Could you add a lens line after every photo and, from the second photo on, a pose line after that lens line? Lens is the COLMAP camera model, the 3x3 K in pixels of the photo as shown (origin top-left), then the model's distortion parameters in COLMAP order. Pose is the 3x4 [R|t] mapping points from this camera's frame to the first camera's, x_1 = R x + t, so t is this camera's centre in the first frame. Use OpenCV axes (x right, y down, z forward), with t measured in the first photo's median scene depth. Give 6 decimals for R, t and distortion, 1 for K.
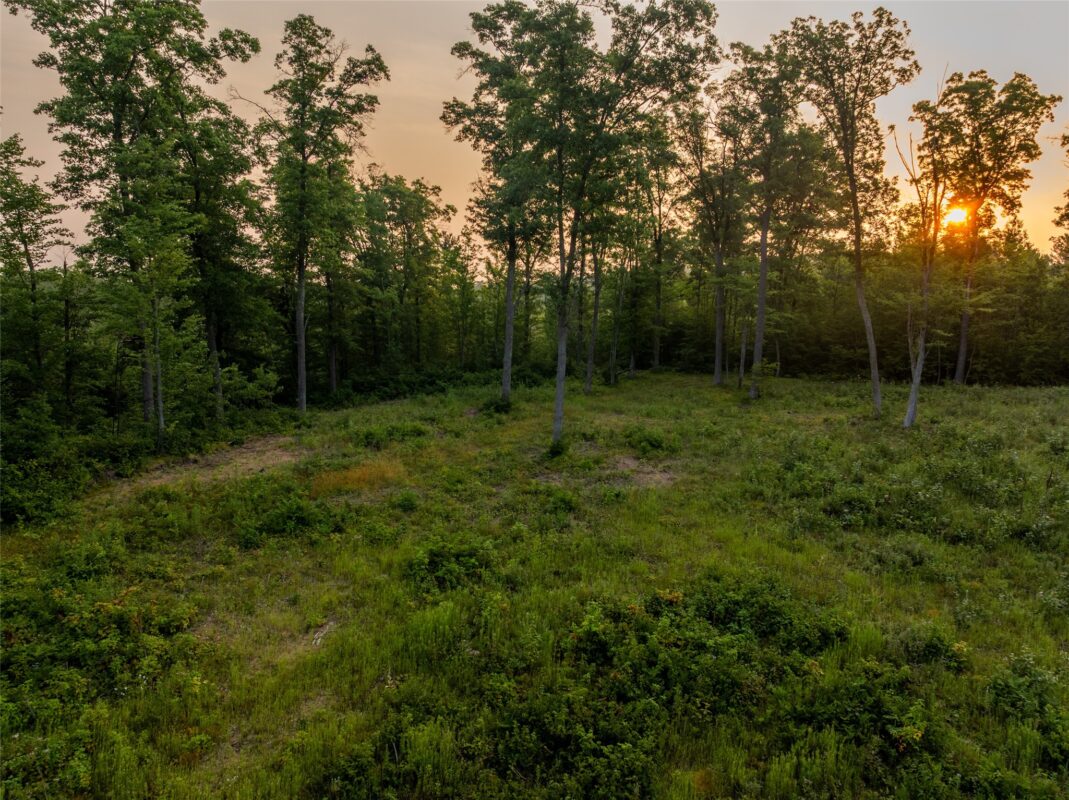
lens RADIAL K [[756.0, 0, 535.7], [0, 756.0, 397.3], [0, 0, 1]] dist [-0.053935, 0.034315]
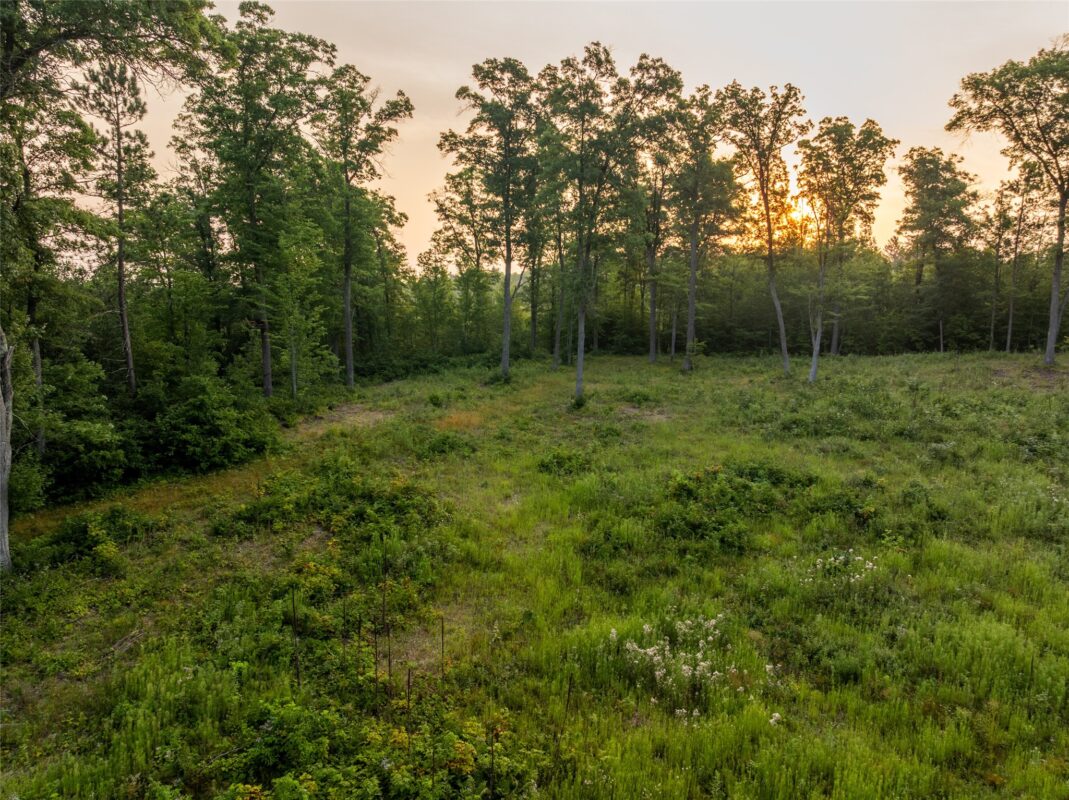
lens RADIAL K [[756.0, 0, 535.7], [0, 756.0, 397.3], [0, 0, 1]] dist [-0.053935, 0.034315]
pose [[0.984333, -0.034079, 0.172996, -0.196100], [0.033893, 0.999417, 0.004028, 0.035191], [-0.173032, 0.001899, 0.984914, -0.223722]]
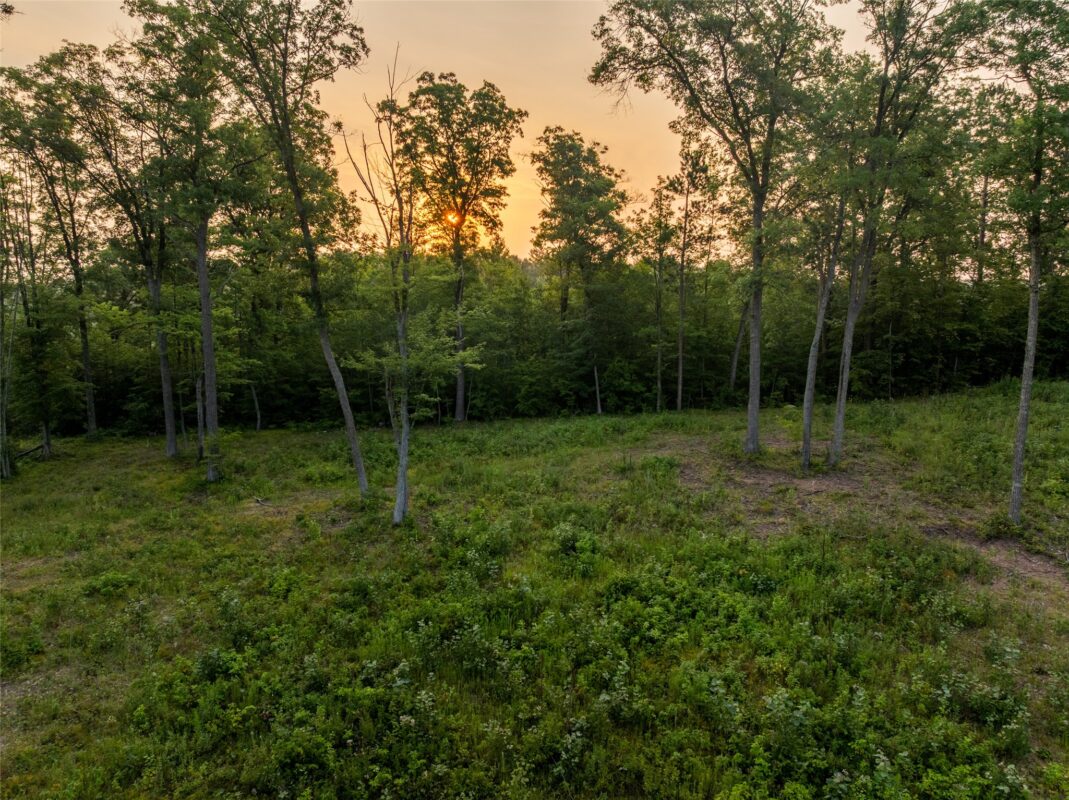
lens RADIAL K [[756.0, 0, 535.7], [0, 756.0, 397.3], [0, 0, 1]] dist [-0.053935, 0.034315]
pose [[0.820865, -0.098040, 0.562645, 0.150253], [0.095479, 0.994849, 0.034052, -0.078633], [-0.563085, 0.025769, 0.825997, 0.221767]]
